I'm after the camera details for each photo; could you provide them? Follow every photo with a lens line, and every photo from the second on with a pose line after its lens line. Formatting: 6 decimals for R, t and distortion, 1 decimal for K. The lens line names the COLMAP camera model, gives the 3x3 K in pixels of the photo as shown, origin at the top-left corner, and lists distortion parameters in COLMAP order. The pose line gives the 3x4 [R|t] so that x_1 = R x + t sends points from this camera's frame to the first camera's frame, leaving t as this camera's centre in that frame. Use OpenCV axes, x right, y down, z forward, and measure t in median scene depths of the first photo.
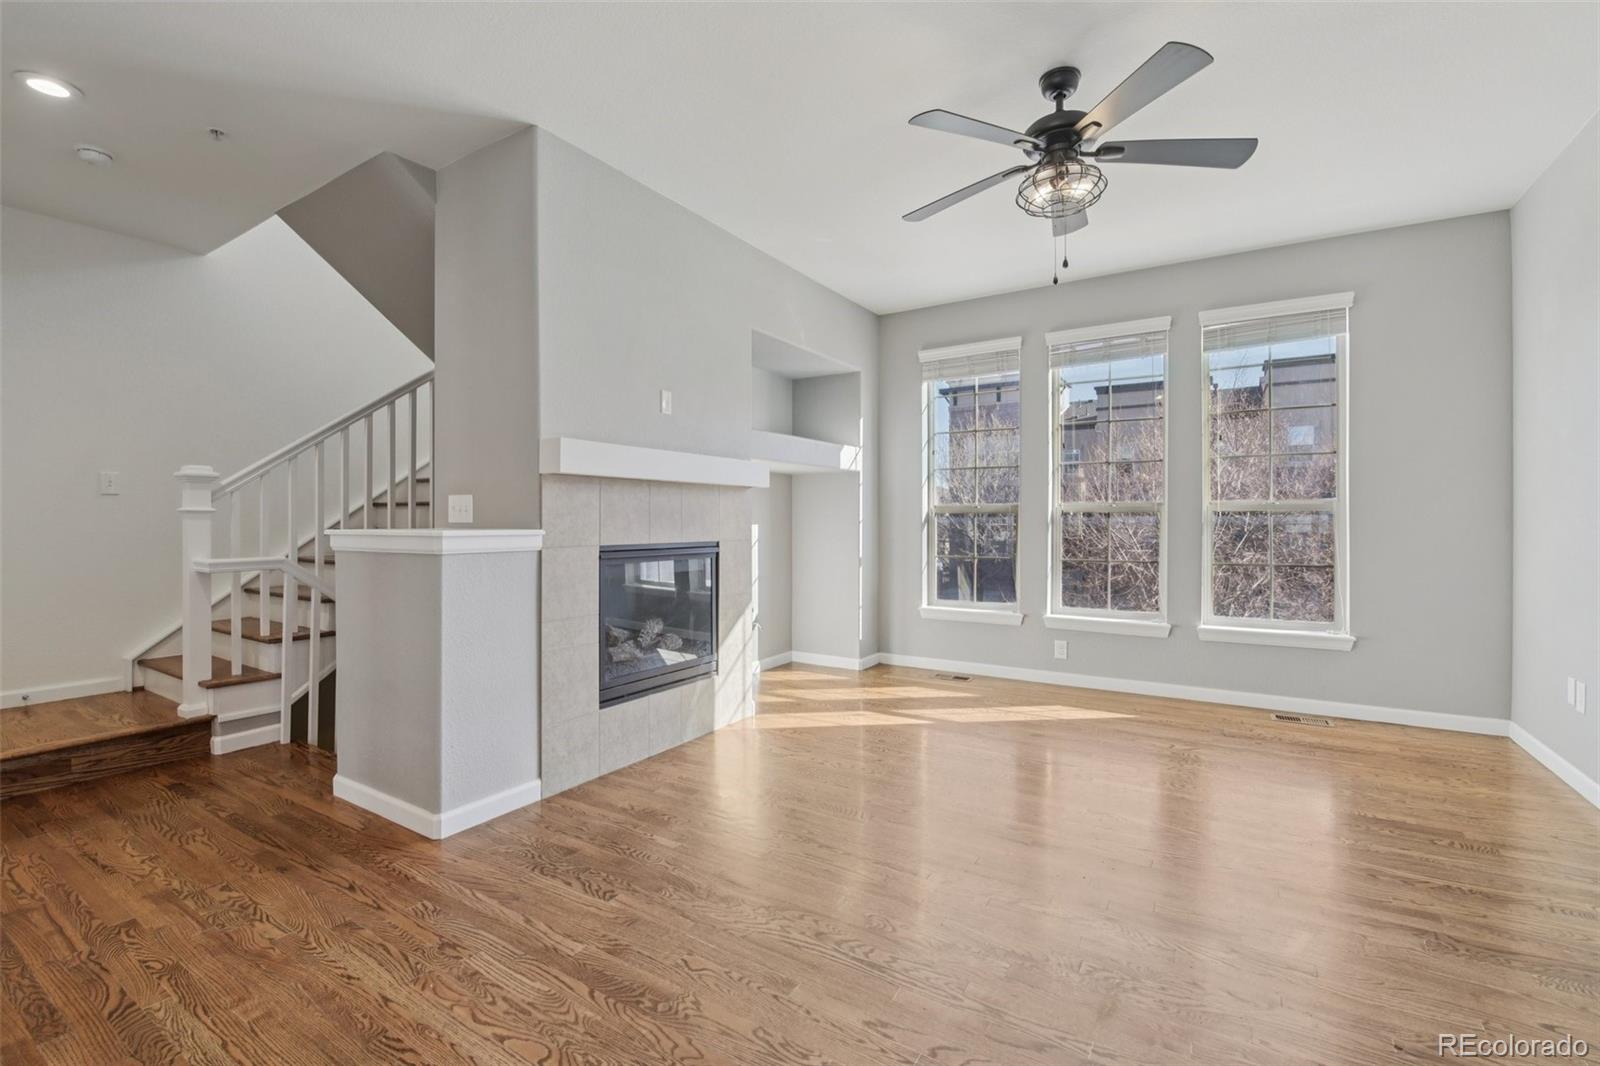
lens RADIAL K [[700.5, 0, 795.9], [0, 700.5, 520.3], [0, 0, 1]] dist [-0.015229, 0.000196]
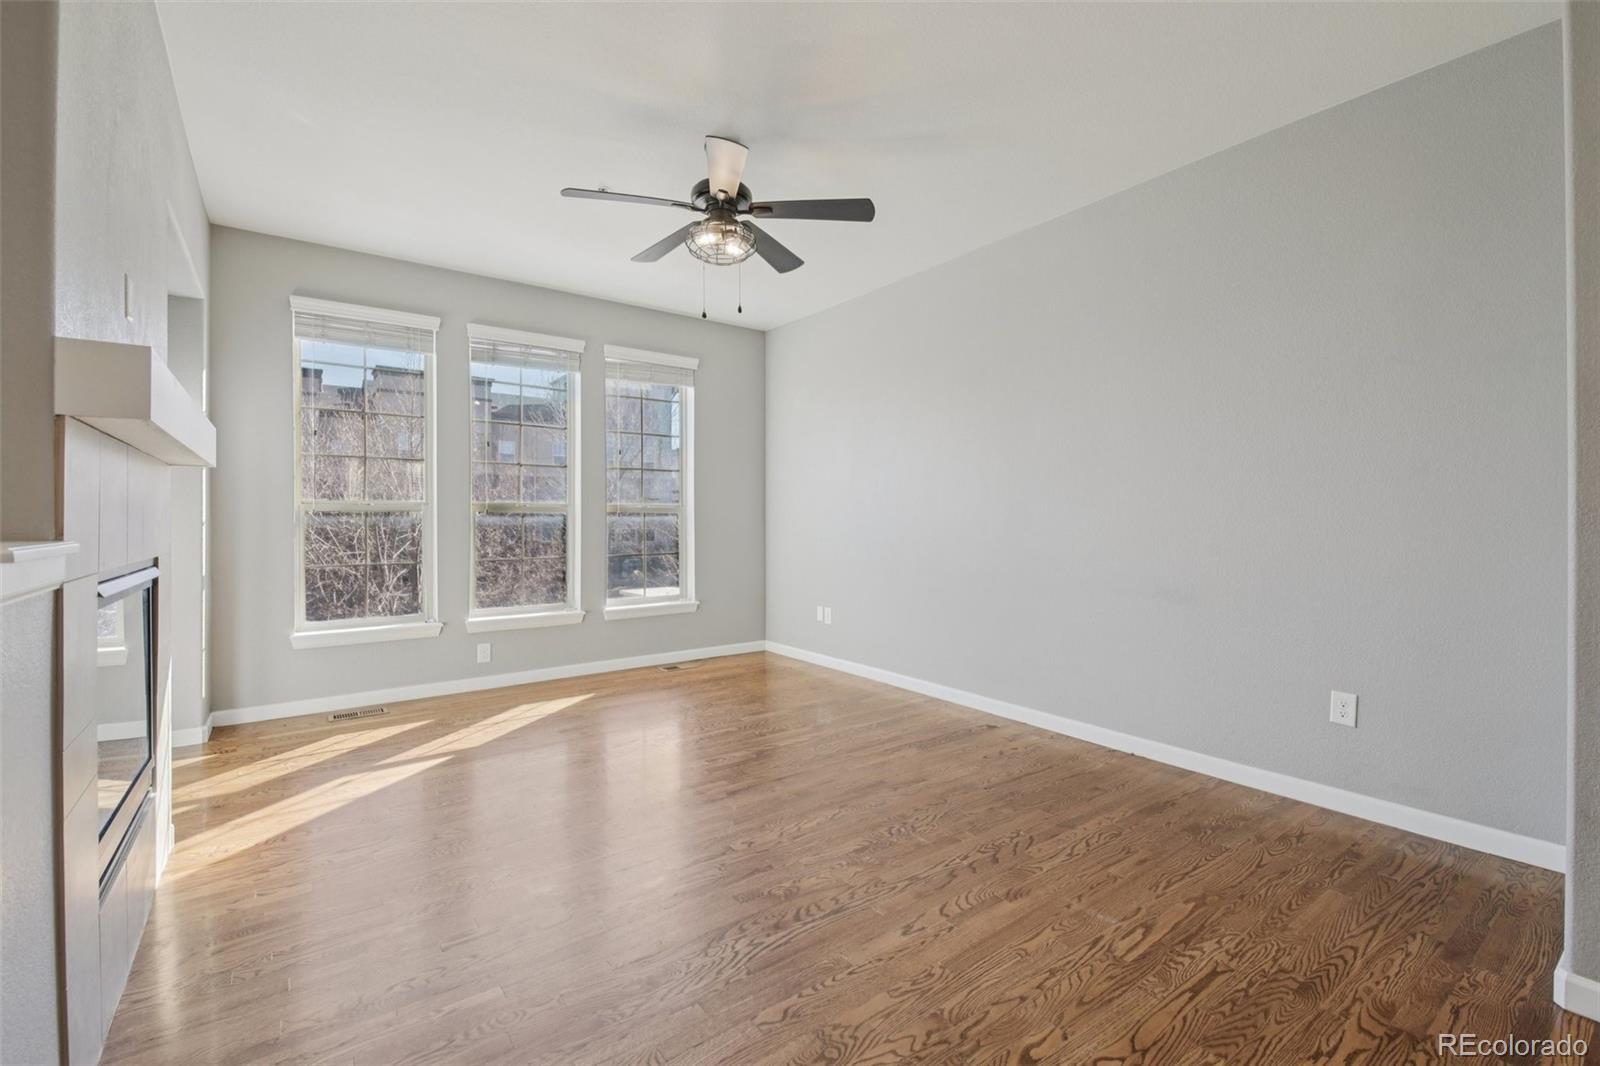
lens RADIAL K [[689.9, 0, 797.0], [0, 689.9, 518.6], [0, 0, 1]] dist [0.034264, -0.000031]
pose [[0.367703, 0.000819, 0.929943, -0.443499], [0.001480, 0.999998, -0.001466, -0.000033], [-0.929942, 0.001915, 0.367701, 0.291357]]
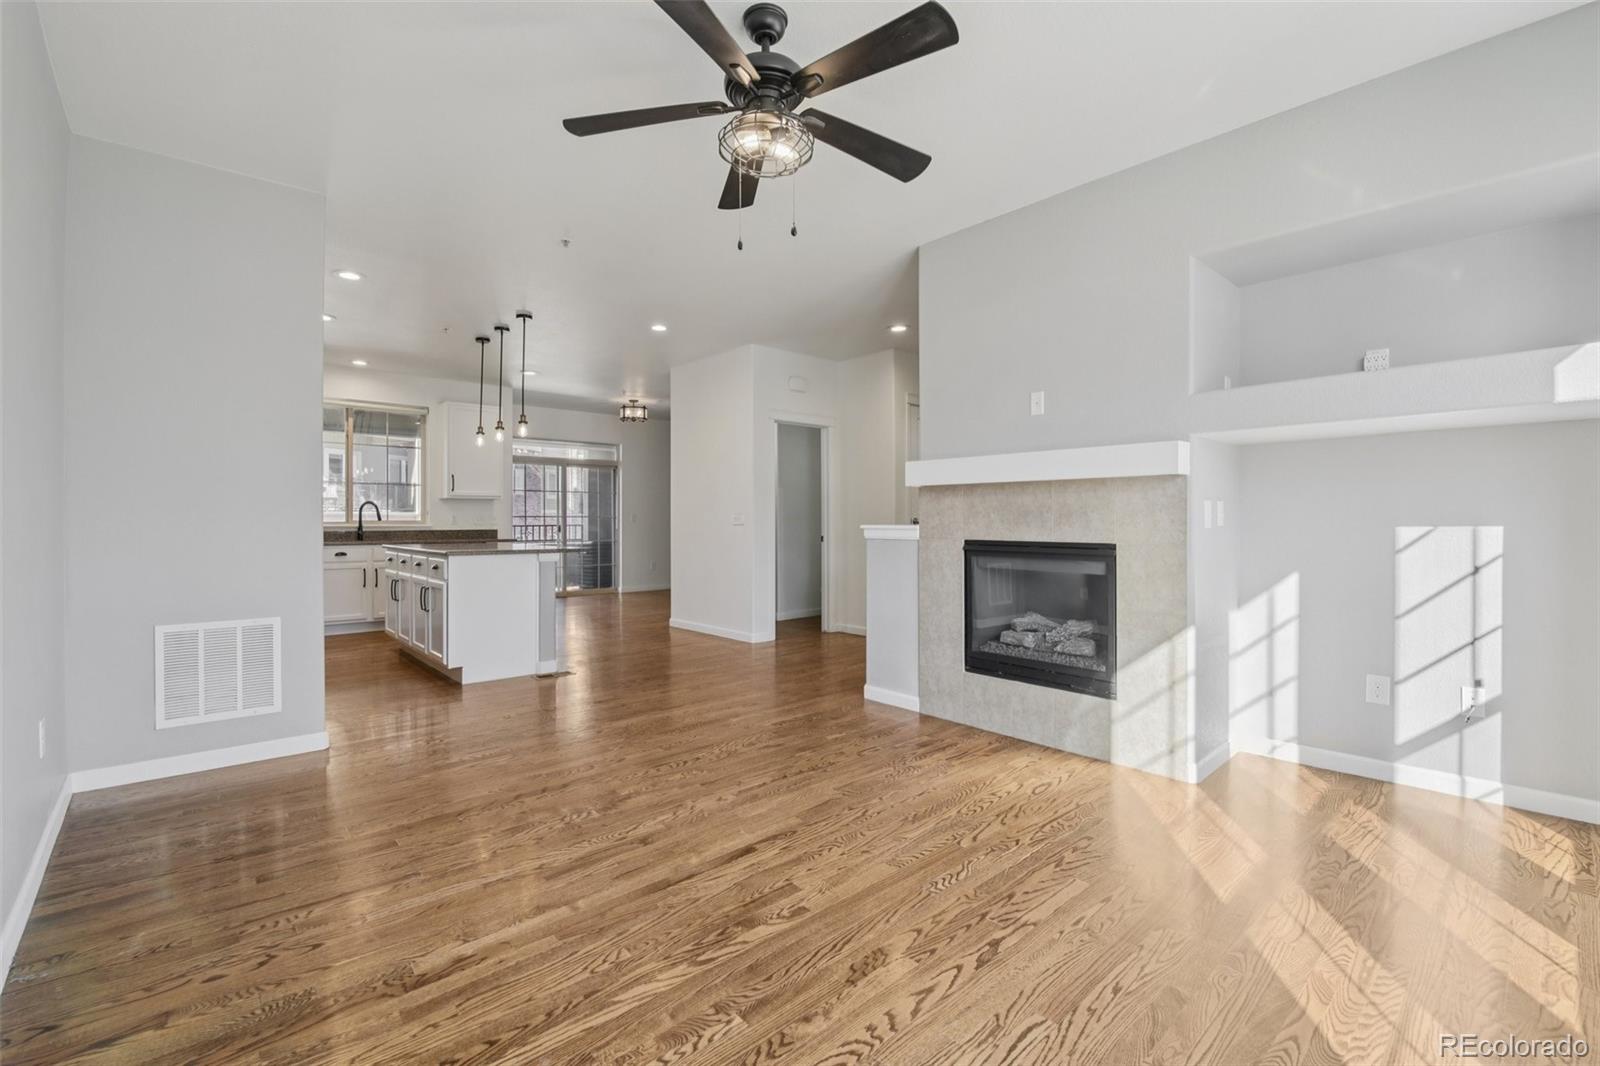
lens RADIAL K [[700.5, 0, 795.9], [0, 700.5, 520.3], [0, 0, 1]] dist [-0.015229, 0.000196]
pose [[-0.273578, 0.000678, -0.961849, 0.797051], [-0.002306, 0.999996, 0.001361, 0.000259], [0.961847, 0.002590, -0.273576, 0.833819]]
